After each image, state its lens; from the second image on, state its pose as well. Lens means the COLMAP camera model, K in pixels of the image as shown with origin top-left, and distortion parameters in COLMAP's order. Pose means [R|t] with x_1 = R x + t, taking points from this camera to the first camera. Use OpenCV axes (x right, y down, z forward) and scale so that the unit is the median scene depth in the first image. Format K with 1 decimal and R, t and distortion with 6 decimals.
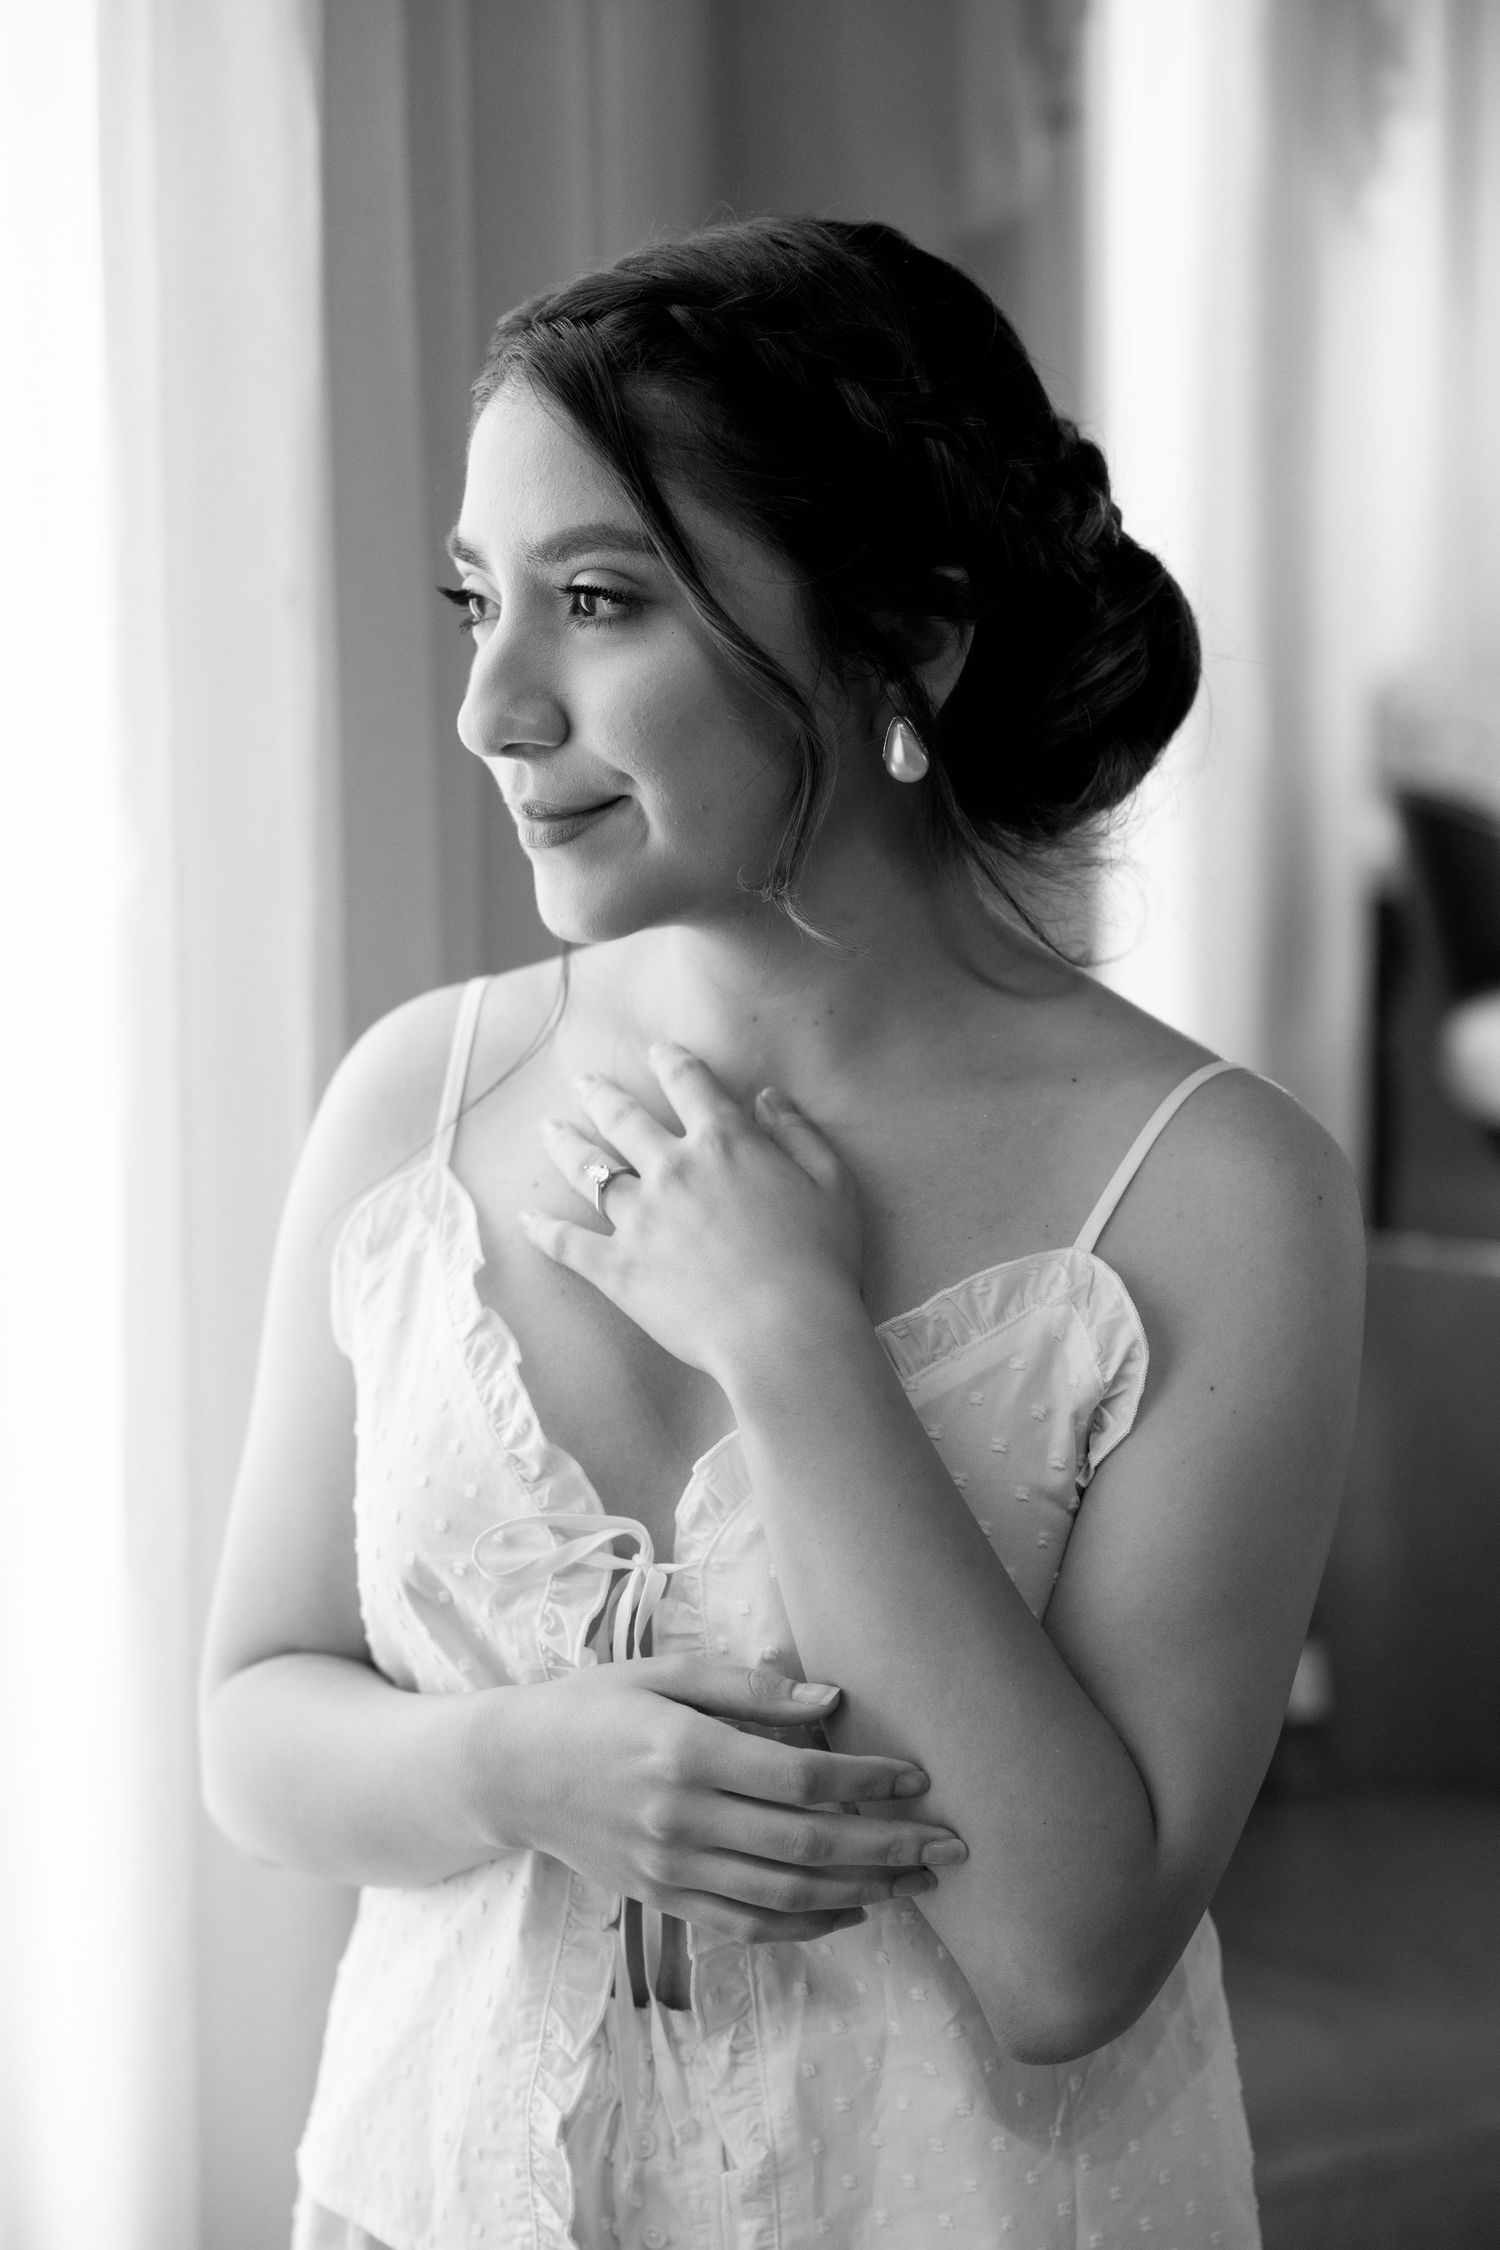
lens RADIAL K [[4100.7, 0, 750.0], [0, 4100.7, 1125.0], [0, 0, 1]] dist [0.013349, 0.011041]
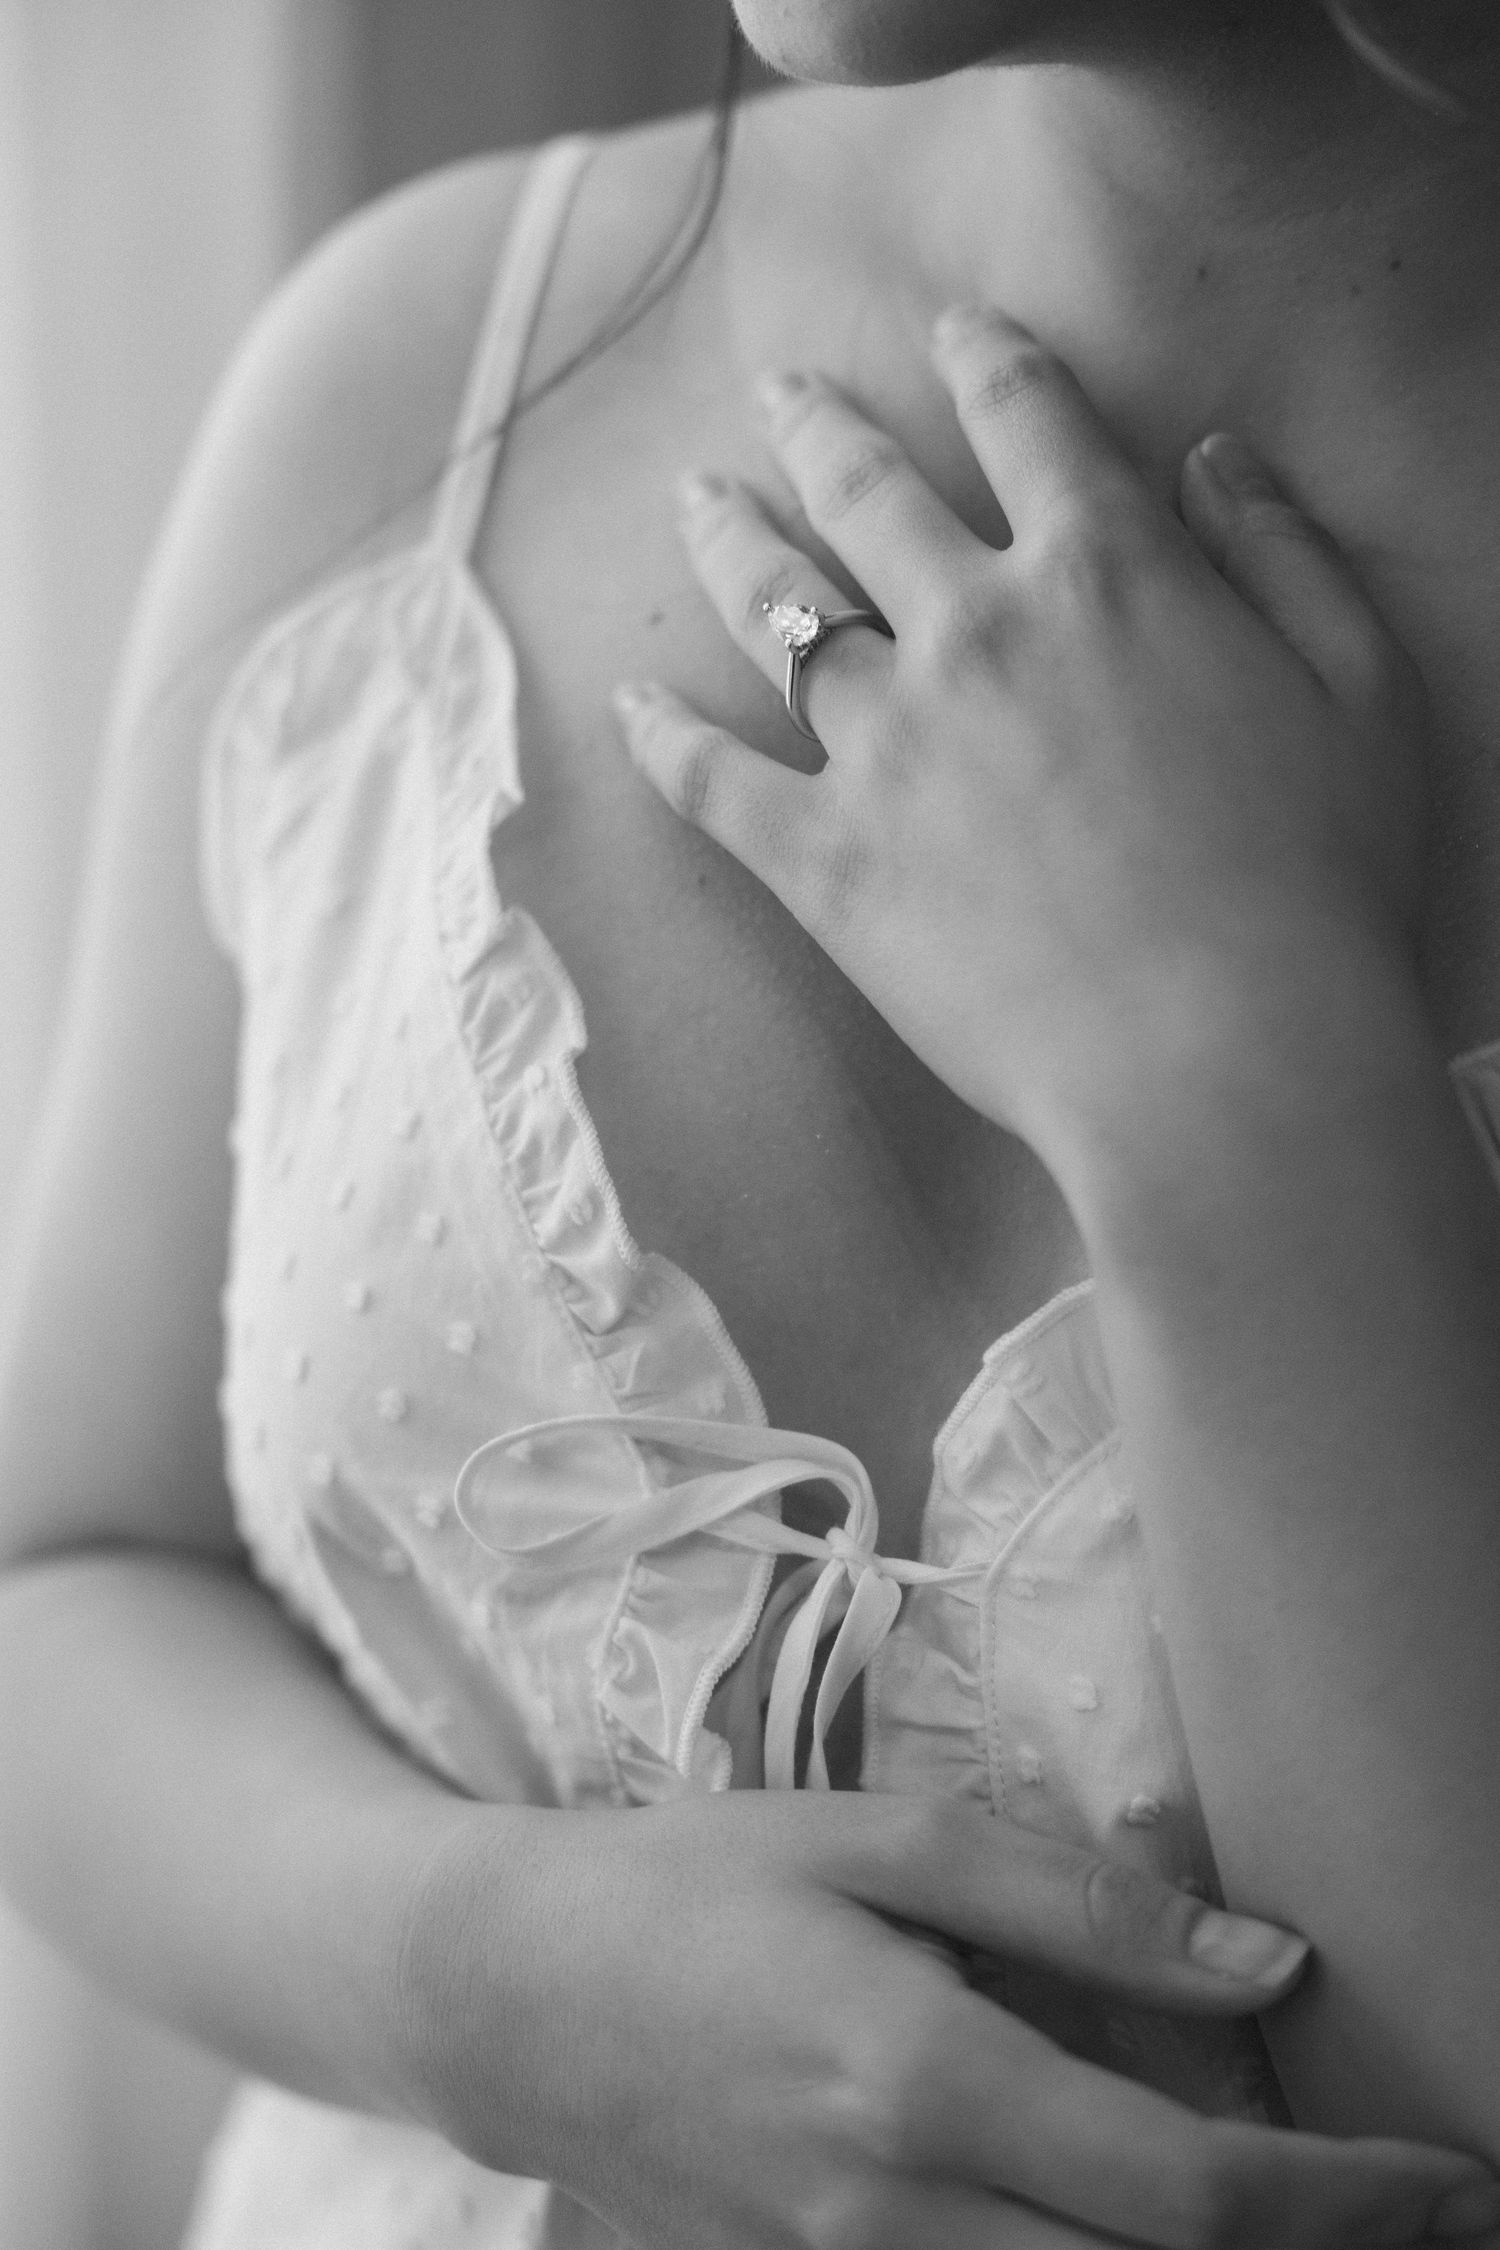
lens RADIAL K [[6908.4, 0, 750.0], [0, 6908.4, 1125.0], [0, 0, 1]] dist [-0.101964, -1.357525]
pose [[0.997062, 0.059998, -0.047620, -0.005151], [-0.054821, 0.993125, 0.103432, -0.009351], [0.053498, -0.100518, 0.993496, 0.296118]]
